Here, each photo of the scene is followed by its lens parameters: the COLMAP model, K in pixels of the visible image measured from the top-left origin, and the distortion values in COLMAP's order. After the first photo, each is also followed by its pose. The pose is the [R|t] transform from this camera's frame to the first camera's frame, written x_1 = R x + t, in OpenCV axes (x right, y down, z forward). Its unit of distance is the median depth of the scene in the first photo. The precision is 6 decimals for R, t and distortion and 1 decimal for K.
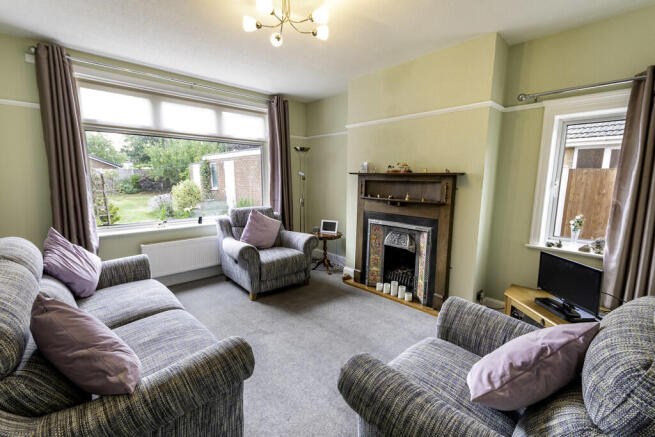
lens RADIAL K [[285.8, 0, 327.5], [0, 285.8, 218.5], [0, 0, 1]] dist [-0.001458, -0.000214]
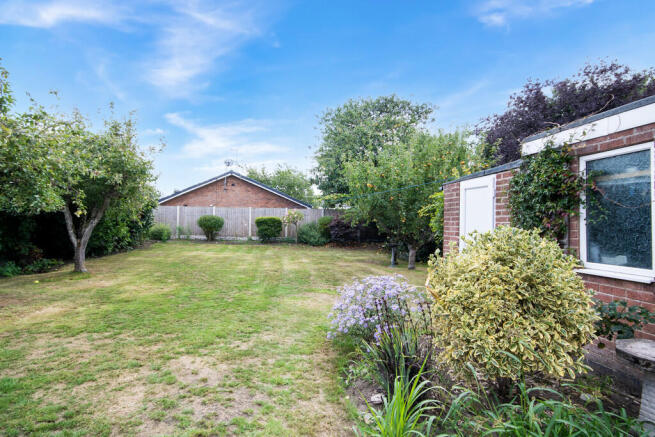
lens RADIAL K [[340.6, 0, 327.5], [0, 340.6, 218.5], [0, 0, 1]] dist [0.001659, 0.000371]
pose [[0.826301, 0.013079, -0.563077, -0.241829], [-0.104918, 0.985806, -0.131066, -0.050717], [0.553370, 0.167376, 0.815945, 0.386411]]
